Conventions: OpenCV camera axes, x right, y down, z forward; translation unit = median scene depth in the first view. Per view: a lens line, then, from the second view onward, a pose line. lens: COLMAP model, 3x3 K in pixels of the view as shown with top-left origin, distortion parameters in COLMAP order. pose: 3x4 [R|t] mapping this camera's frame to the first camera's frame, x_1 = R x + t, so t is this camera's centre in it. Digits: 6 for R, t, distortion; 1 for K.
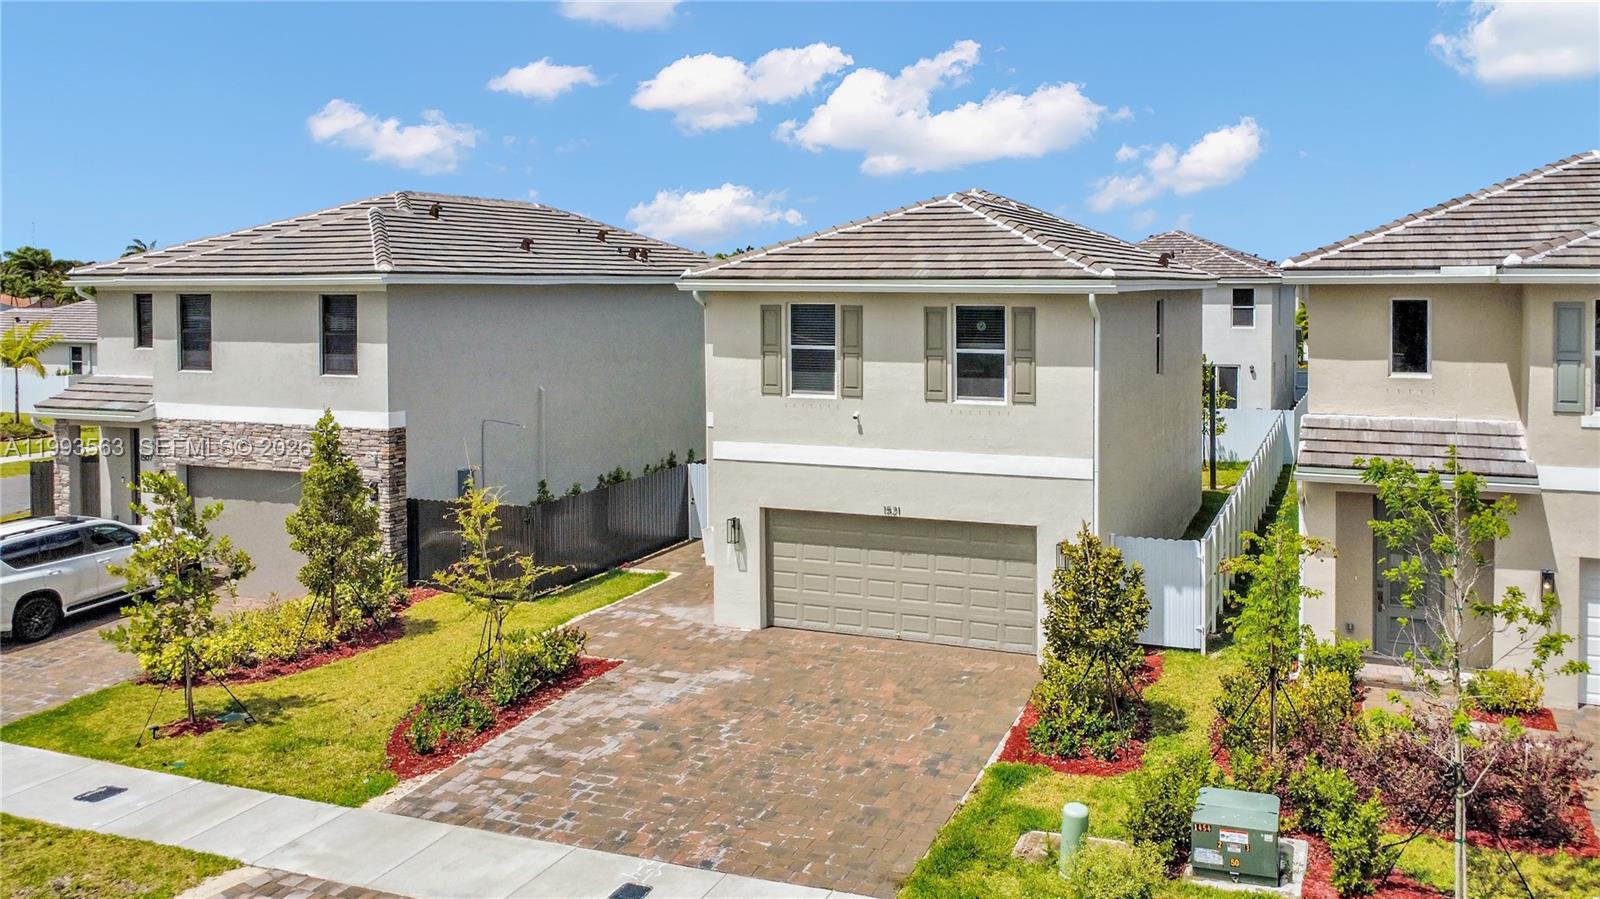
lens RADIAL K [[1271.7, 0, 857.3], [0, 1271.7, 296.7], [0, 0, 1]] dist [0.000814, -0.000994]
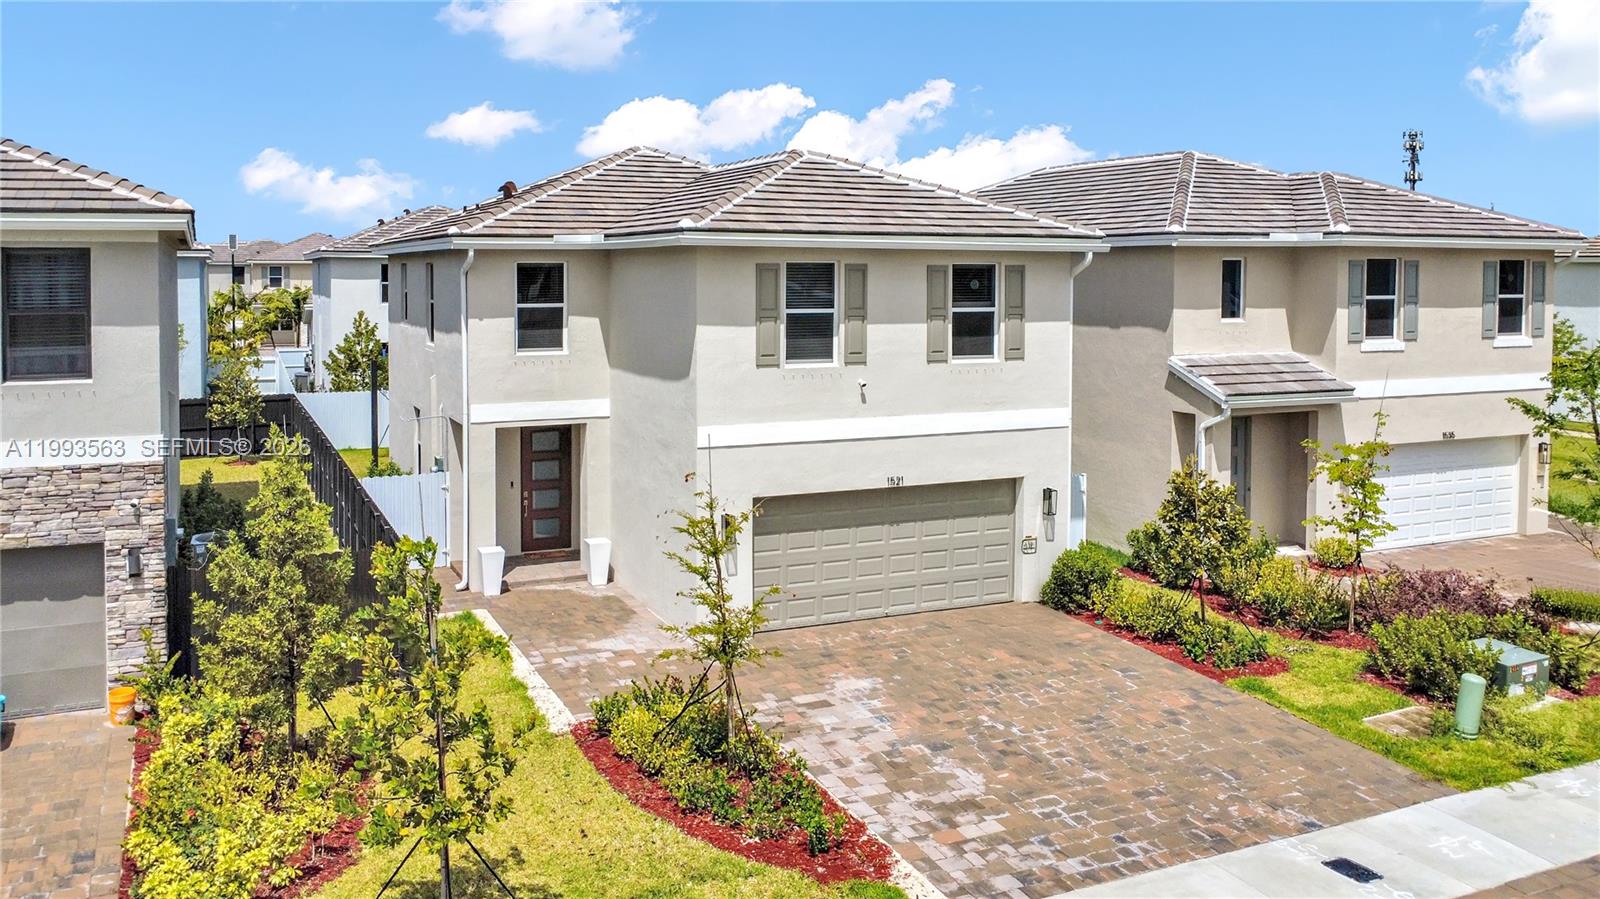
lens RADIAL K [[1271.7, 0, 756.5], [0, 1271.7, 320.6], [0, 0, 1]] dist [0.000814, -0.000994]
pose [[0.709280, -0.023600, 0.704531, -0.772344], [0.007147, 0.999629, 0.026290, 0.025595], [-0.704890, -0.013612, 0.709186, 0.440003]]
